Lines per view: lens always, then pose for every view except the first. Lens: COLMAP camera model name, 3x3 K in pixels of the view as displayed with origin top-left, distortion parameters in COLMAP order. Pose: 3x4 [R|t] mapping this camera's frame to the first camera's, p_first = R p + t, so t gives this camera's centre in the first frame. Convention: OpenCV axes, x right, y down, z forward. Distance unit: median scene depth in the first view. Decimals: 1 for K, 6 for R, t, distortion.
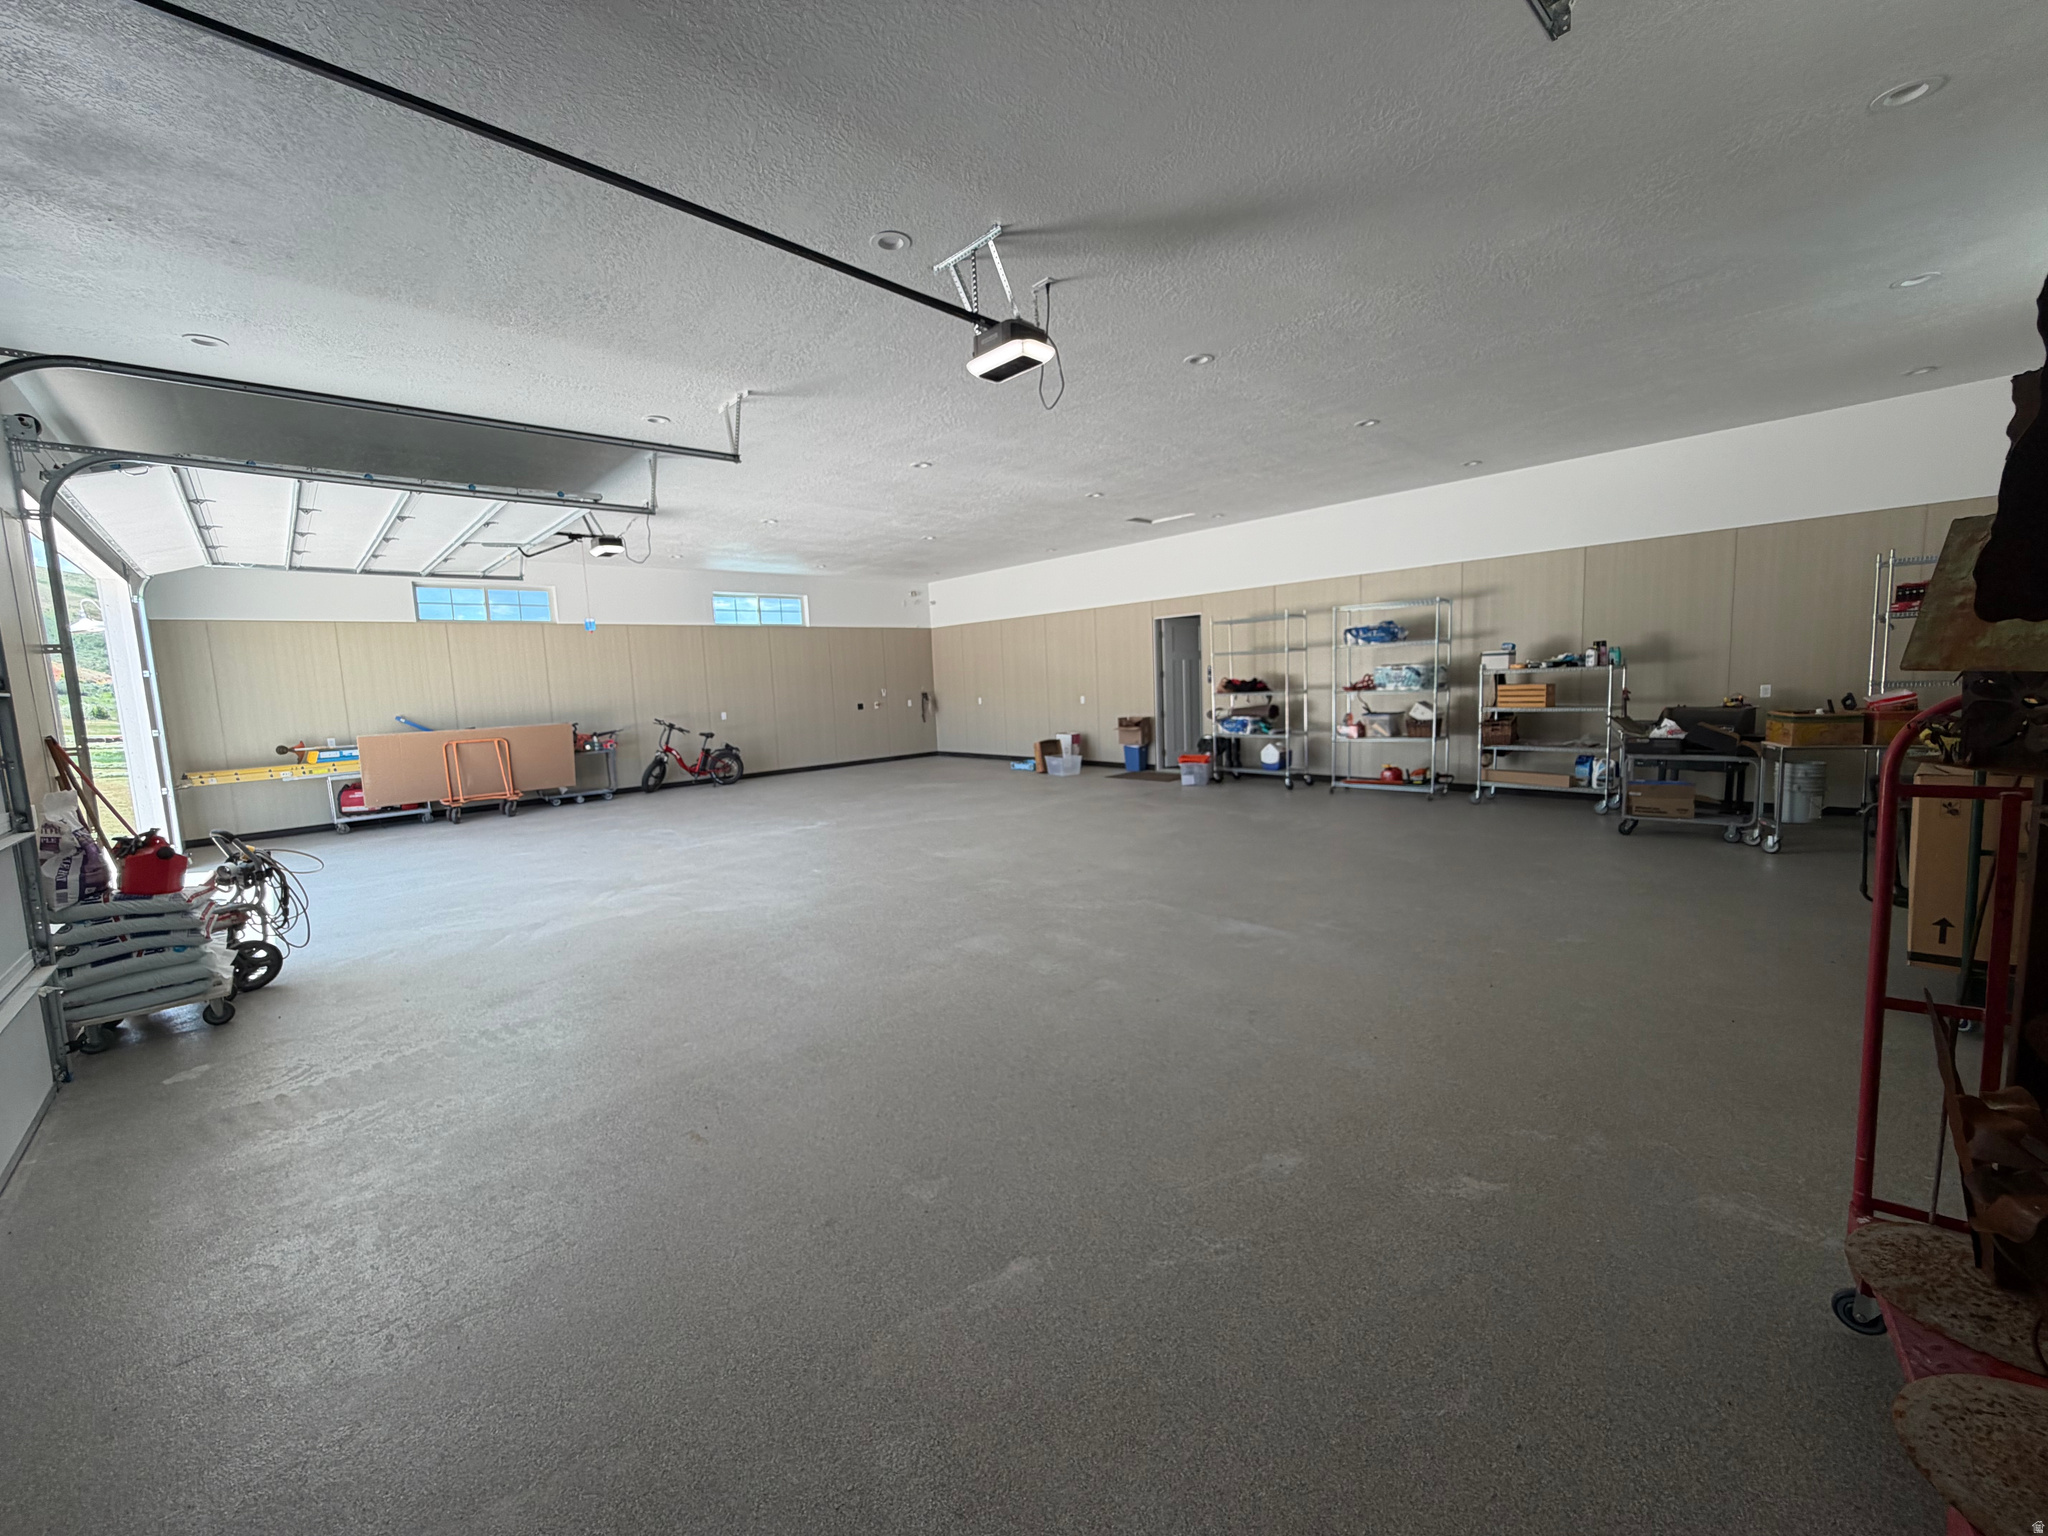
lens RADIAL K [[815.0, 0, 1024.2], [0, 815.0, 765.1], [0, 0, 1]] dist [0.000900, 0.000726]
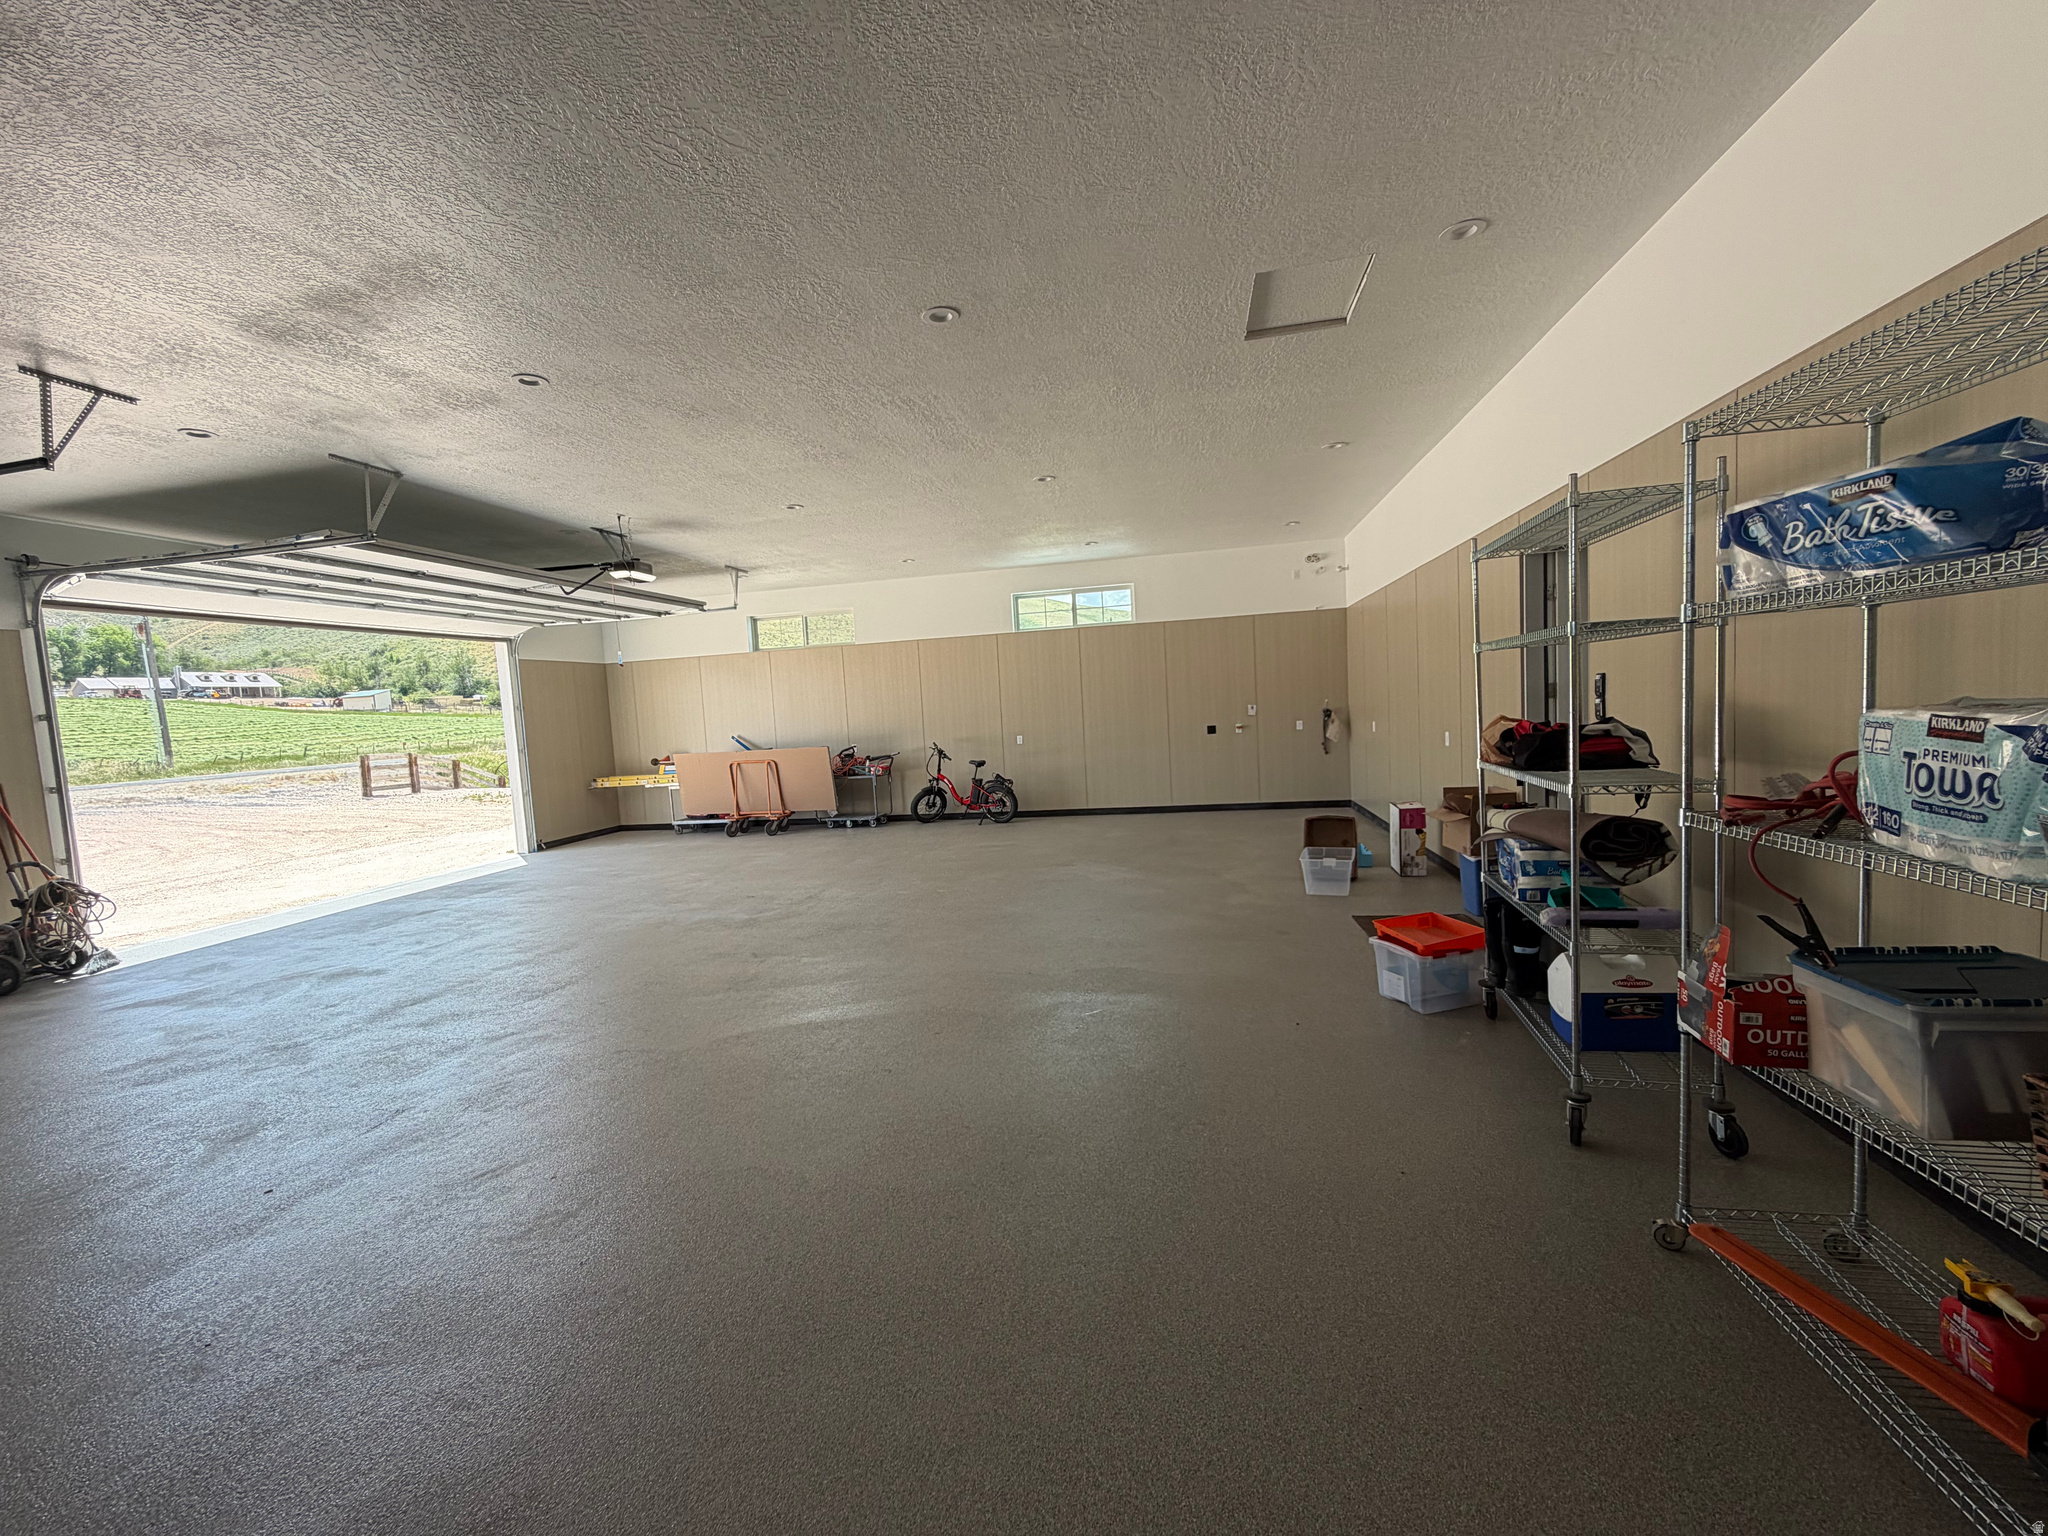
lens RADIAL K [[815.0, 0, 1021.6], [0, 815.0, 763.3], [0, 0, 1]] dist [0.000900, 0.000726]
pose [[0.581251, 0.066536, -0.810999, 0.333536], [-0.054090, 0.997606, 0.043079, -0.076234], [0.811924, 0.018827, 0.583459, 0.535020]]
